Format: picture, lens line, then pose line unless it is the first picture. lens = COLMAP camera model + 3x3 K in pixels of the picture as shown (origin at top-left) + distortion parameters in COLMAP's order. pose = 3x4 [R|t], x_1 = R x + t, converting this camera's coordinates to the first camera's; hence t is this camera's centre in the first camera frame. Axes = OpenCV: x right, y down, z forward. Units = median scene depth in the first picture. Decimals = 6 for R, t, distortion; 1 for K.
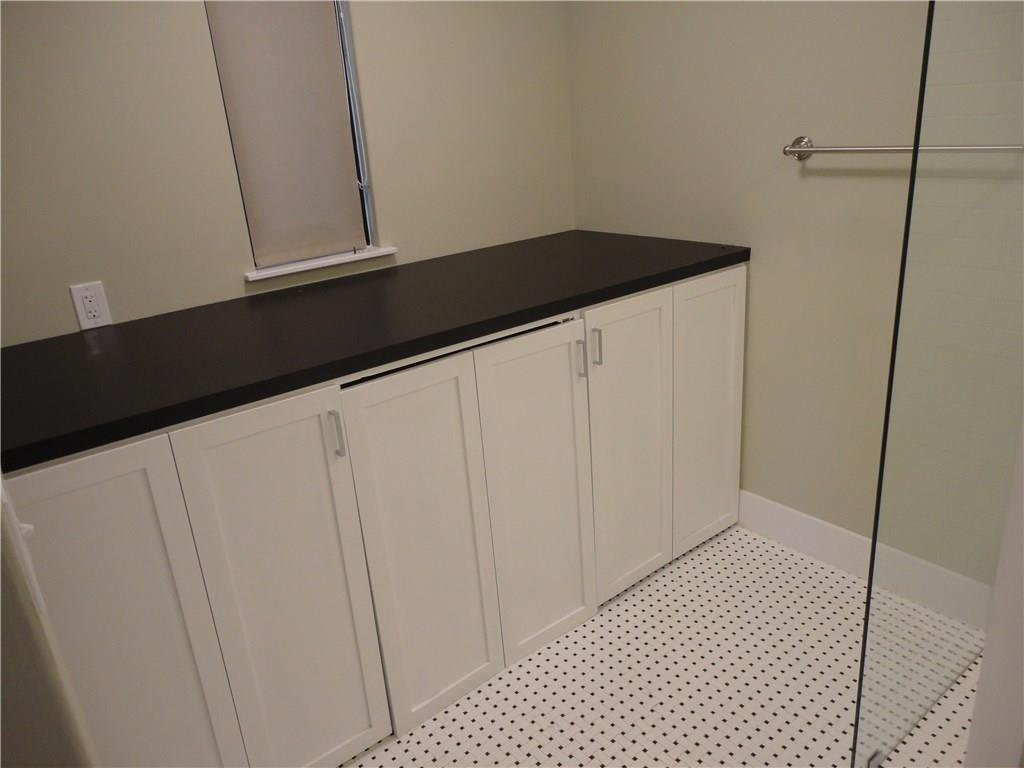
lens RADIAL K [[732.6, 0, 517.9], [0, 732.6, 385.6], [0, 0, 1]] dist [-0.026956, 0.014031]
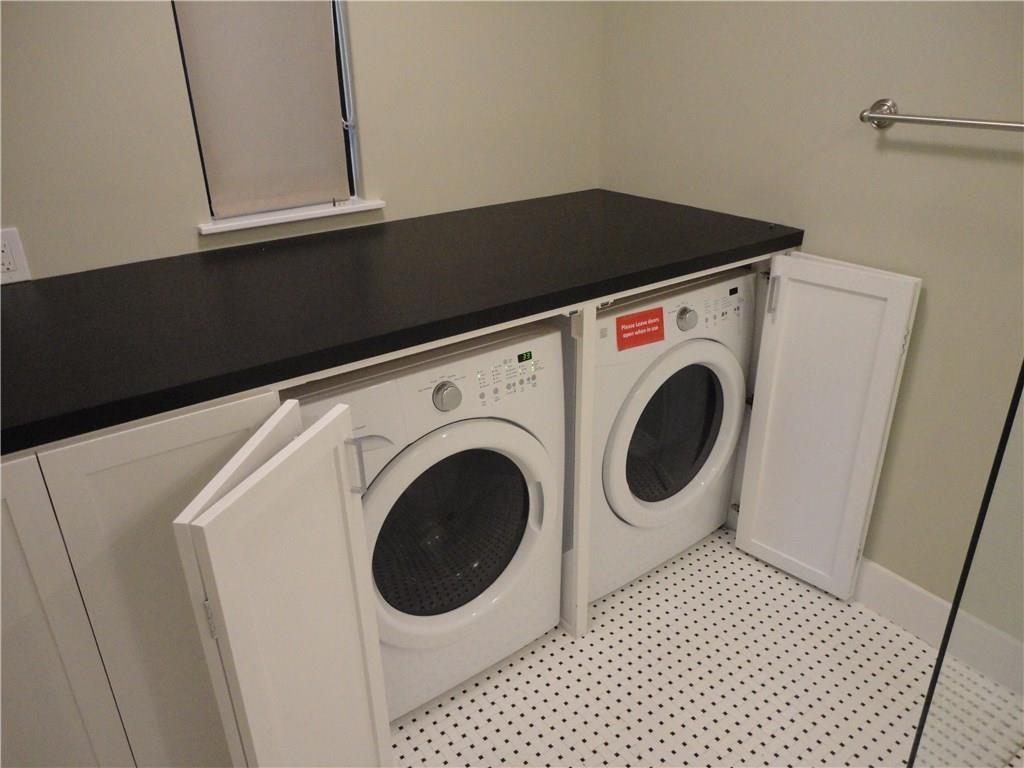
lens RADIAL K [[732.6, 0, 512.5], [0, 732.6, 384.5], [0, 0, 1]] dist [-0.026956, 0.014031]
pose [[0.997185, 0.071866, -0.021402, 0.016515], [-0.069894, 0.994192, 0.081840, -0.061285], [0.027160, -0.080114, 0.996416, 0.151872]]
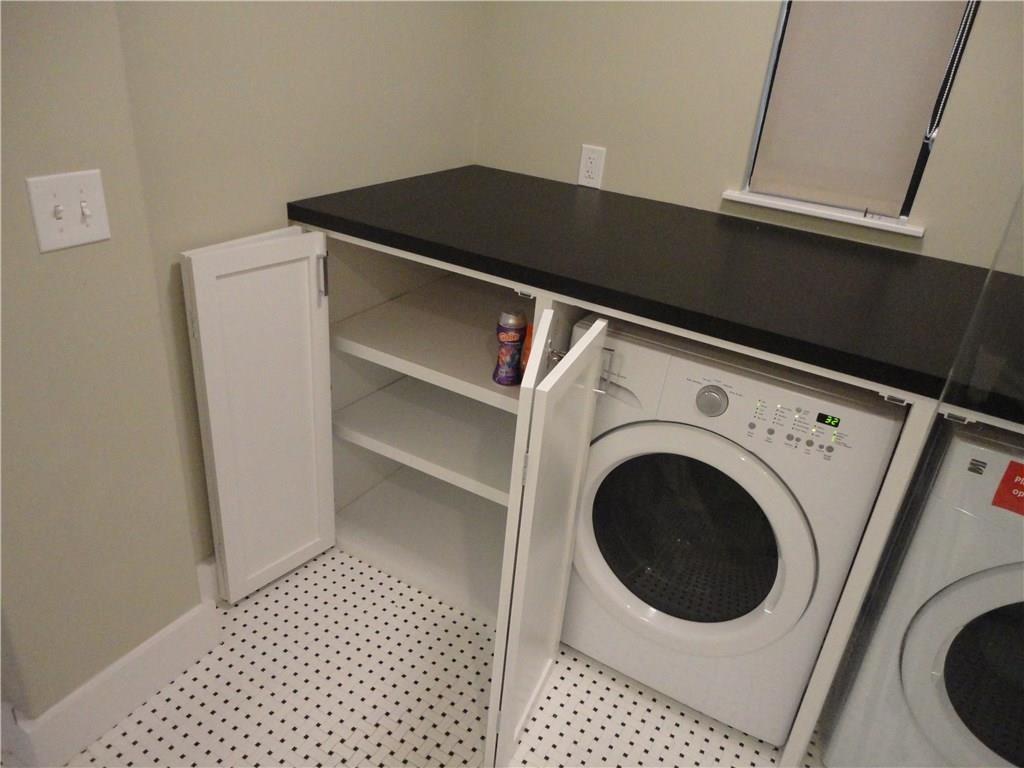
lens RADIAL K [[732.6, 0, 514.4], [0, 732.6, 382.2], [0, 0, 1]] dist [-0.026956, 0.014031]
pose [[0.311902, 0.508044, -0.802875, 0.395673], [-0.421050, 0.831432, 0.362544, -0.164614], [0.851724, 0.224973, 0.473237, 0.364090]]
